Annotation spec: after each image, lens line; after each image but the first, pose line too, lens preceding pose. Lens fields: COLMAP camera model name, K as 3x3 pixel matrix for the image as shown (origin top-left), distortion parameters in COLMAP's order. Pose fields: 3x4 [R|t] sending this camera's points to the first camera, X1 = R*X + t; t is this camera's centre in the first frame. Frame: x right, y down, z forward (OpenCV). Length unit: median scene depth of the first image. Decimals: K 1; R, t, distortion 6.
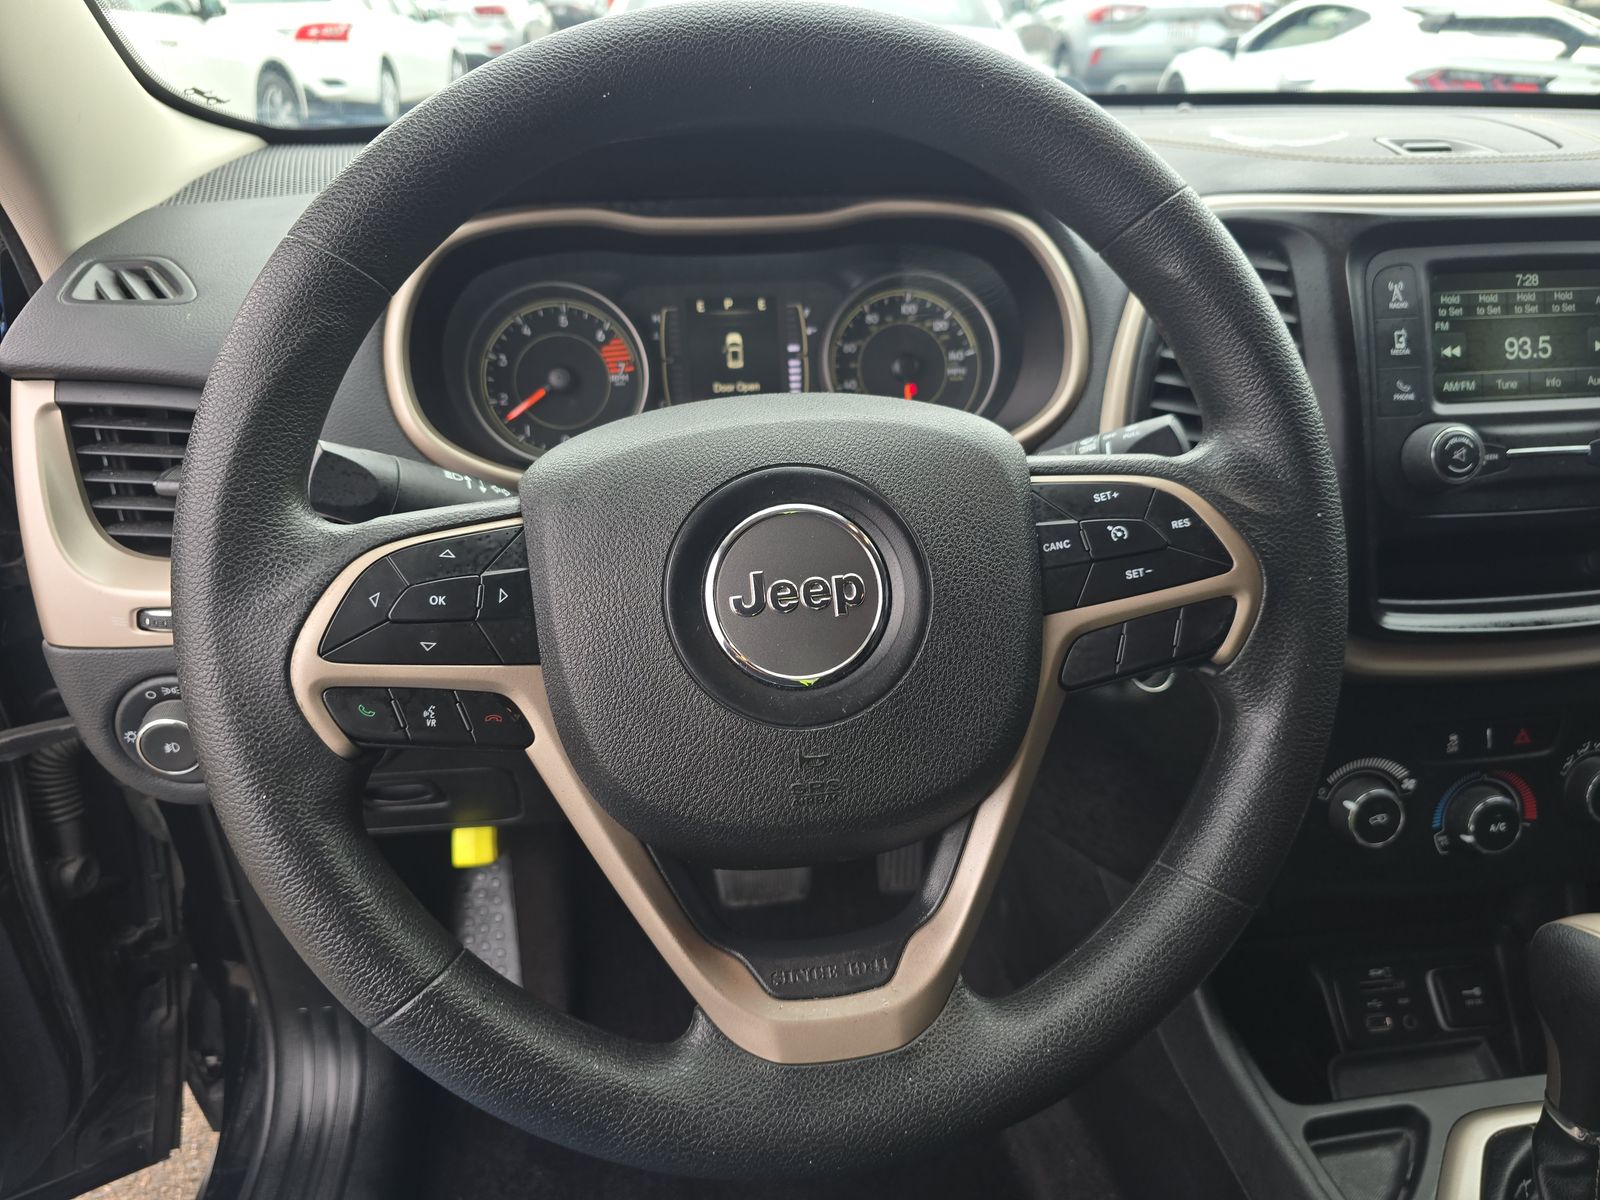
lens RADIAL K [[1111.2, 0, 786.7], [0, 1111.2, 598.1], [0, 0, 1]] dist [0.051597, -0.052000]
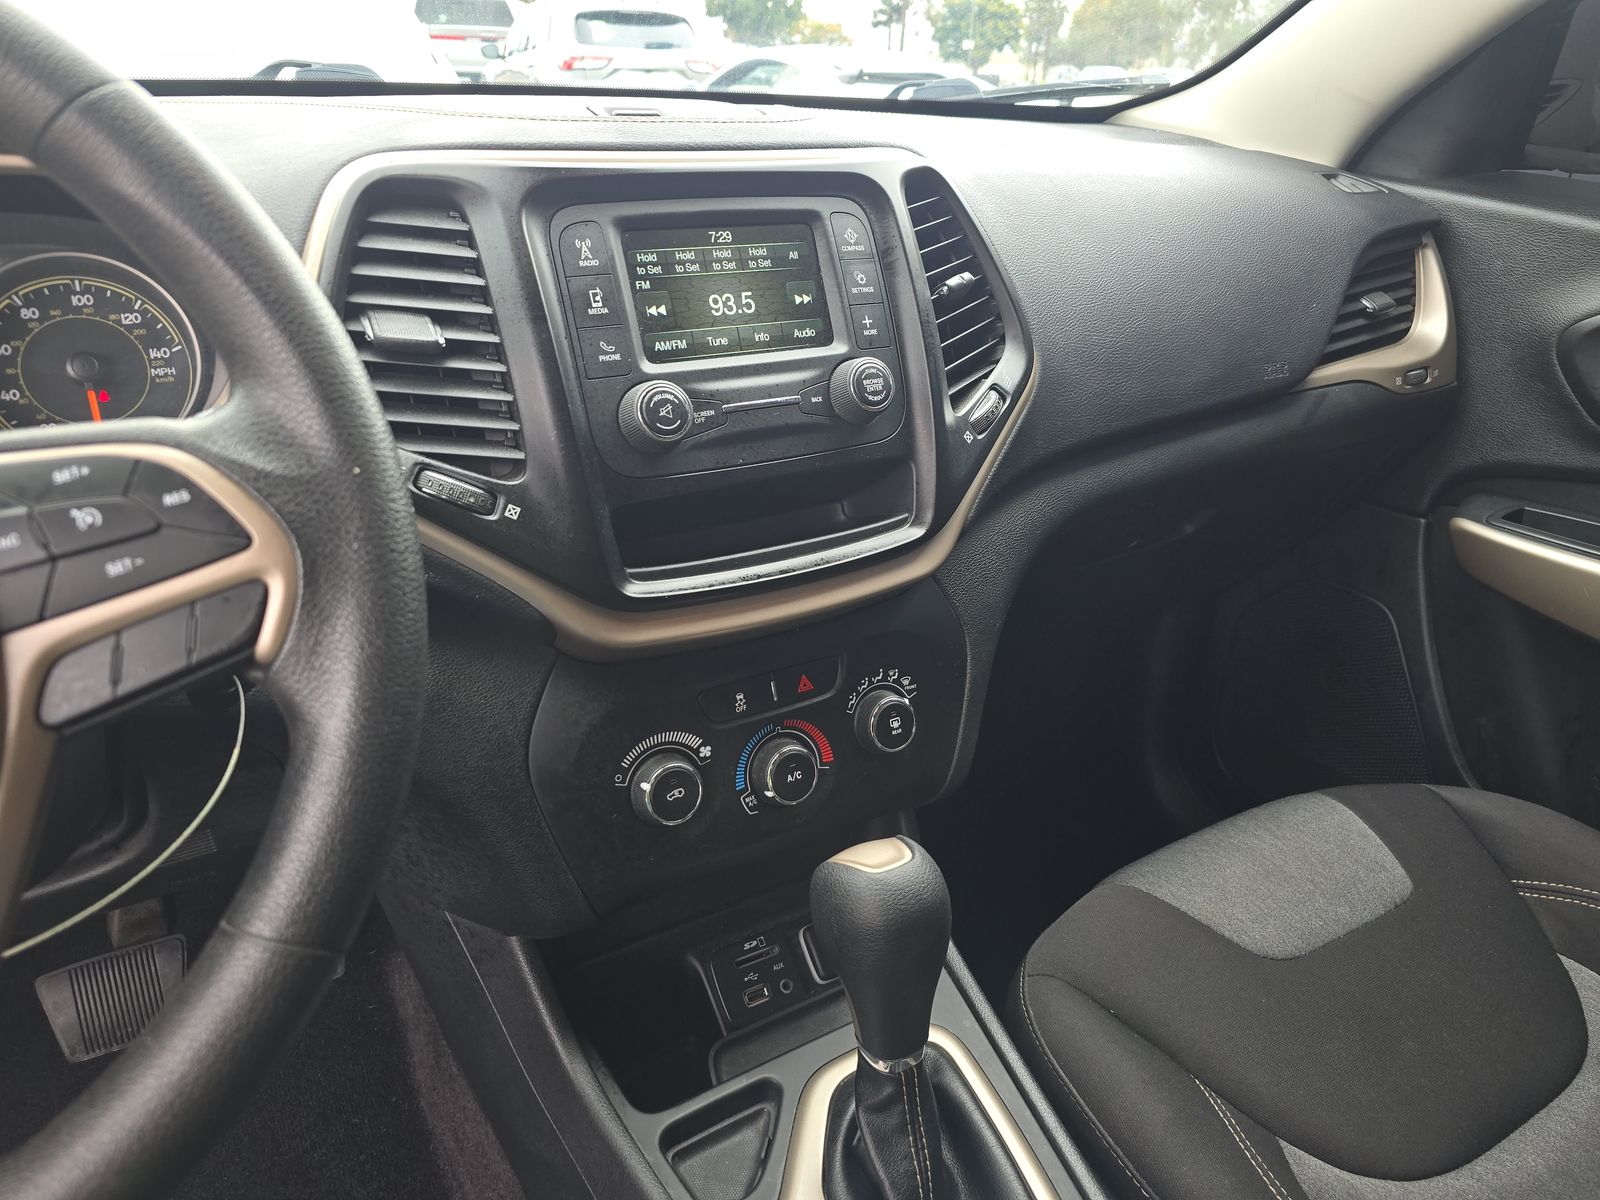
lens RADIAL K [[1111.2, 0, 783.1], [0, 1111.2, 594.6], [0, 0, 1]] dist [0.051597, -0.052000]
pose [[0.919306, -0.144471, 0.366067, 0.283661], [0.157906, 0.987430, -0.006853, 0.047923], [-0.360475, 0.064104, 0.930563, 0.064502]]
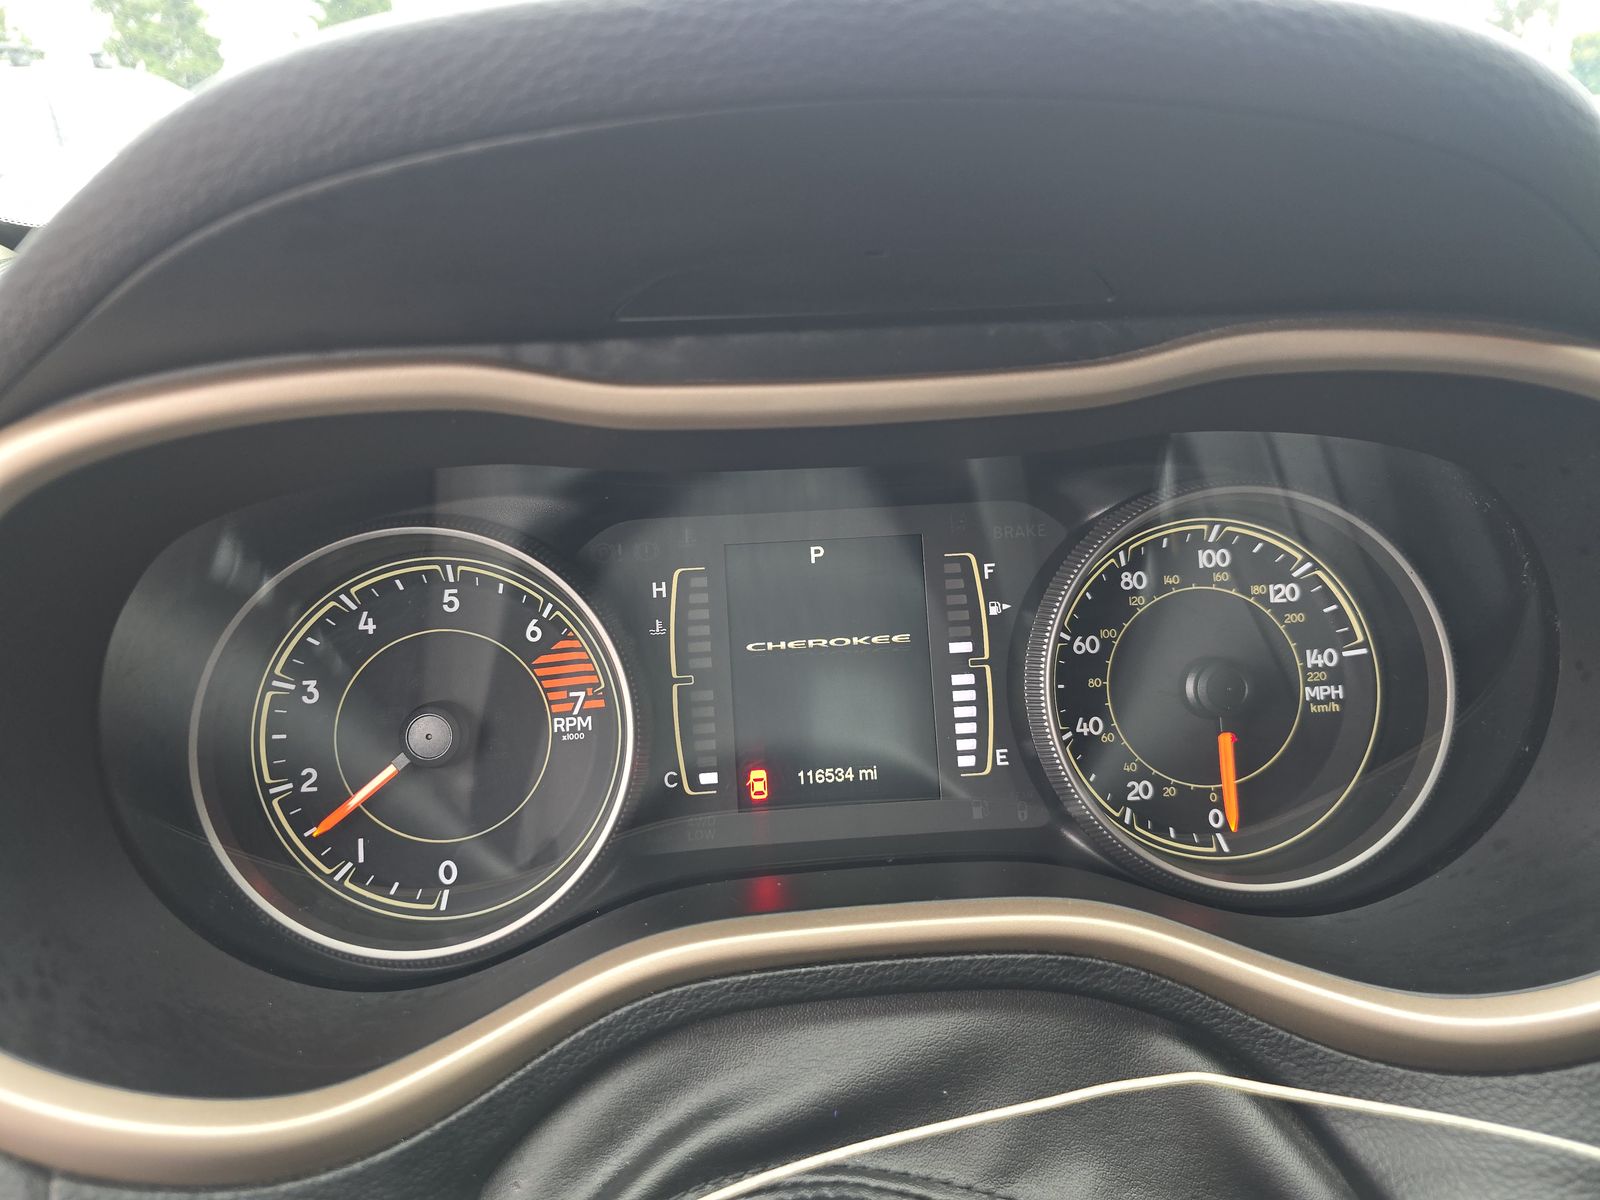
lens RADIAL K [[1111.2, 0, 799.8], [0, 1111.2, 603.6], [0, 0, 1]] dist [0.051597, -0.052000]
pose [[0.998692, -0.004146, -0.050971, -0.040720], [-0.001284, 0.994360, -0.106052, -0.218702], [0.051123, 0.105979, 0.993053, 0.615500]]
